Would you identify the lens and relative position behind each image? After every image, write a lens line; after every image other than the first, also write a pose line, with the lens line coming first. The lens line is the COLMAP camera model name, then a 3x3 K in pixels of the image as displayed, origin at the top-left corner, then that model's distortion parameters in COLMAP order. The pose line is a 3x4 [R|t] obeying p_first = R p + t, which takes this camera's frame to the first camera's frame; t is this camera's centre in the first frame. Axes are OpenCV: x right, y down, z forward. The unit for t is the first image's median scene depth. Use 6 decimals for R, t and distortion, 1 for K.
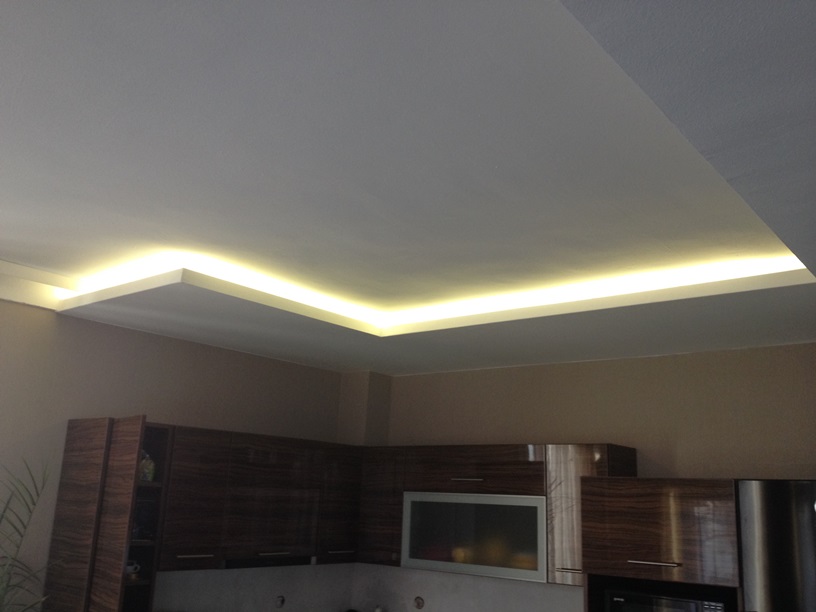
lens RADIAL K [[770.9, 0, 408.0], [0, 770.9, 306.0], [0, 0, 1]] dist [0.171333, -0.353124]
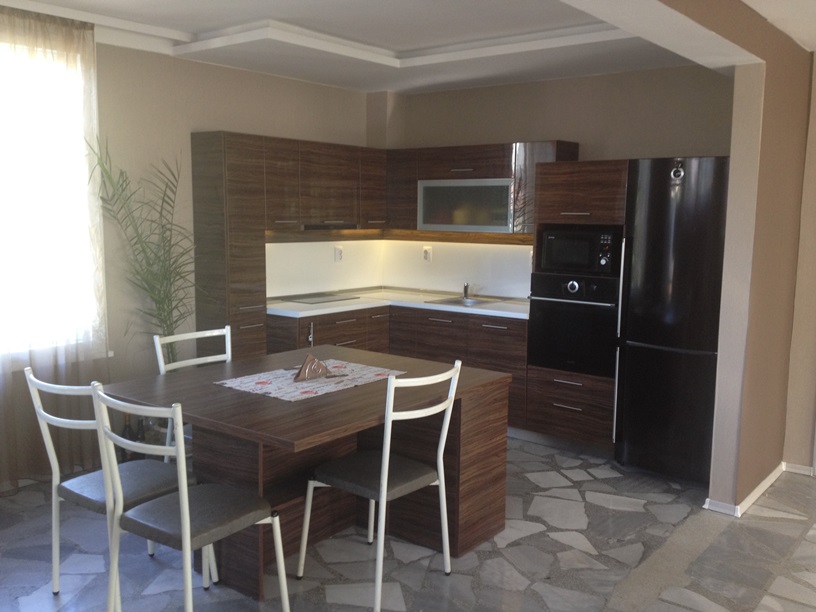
lens RADIAL K [[770.9, 0, 408.0], [0, 770.9, 306.0], [0, 0, 1]] dist [0.171333, -0.353124]
pose [[0.999600, -0.025678, -0.011878, -0.013910], [0.028248, 0.929453, 0.367858, -0.074024], [0.001594, -0.368046, 0.929806, -0.434552]]
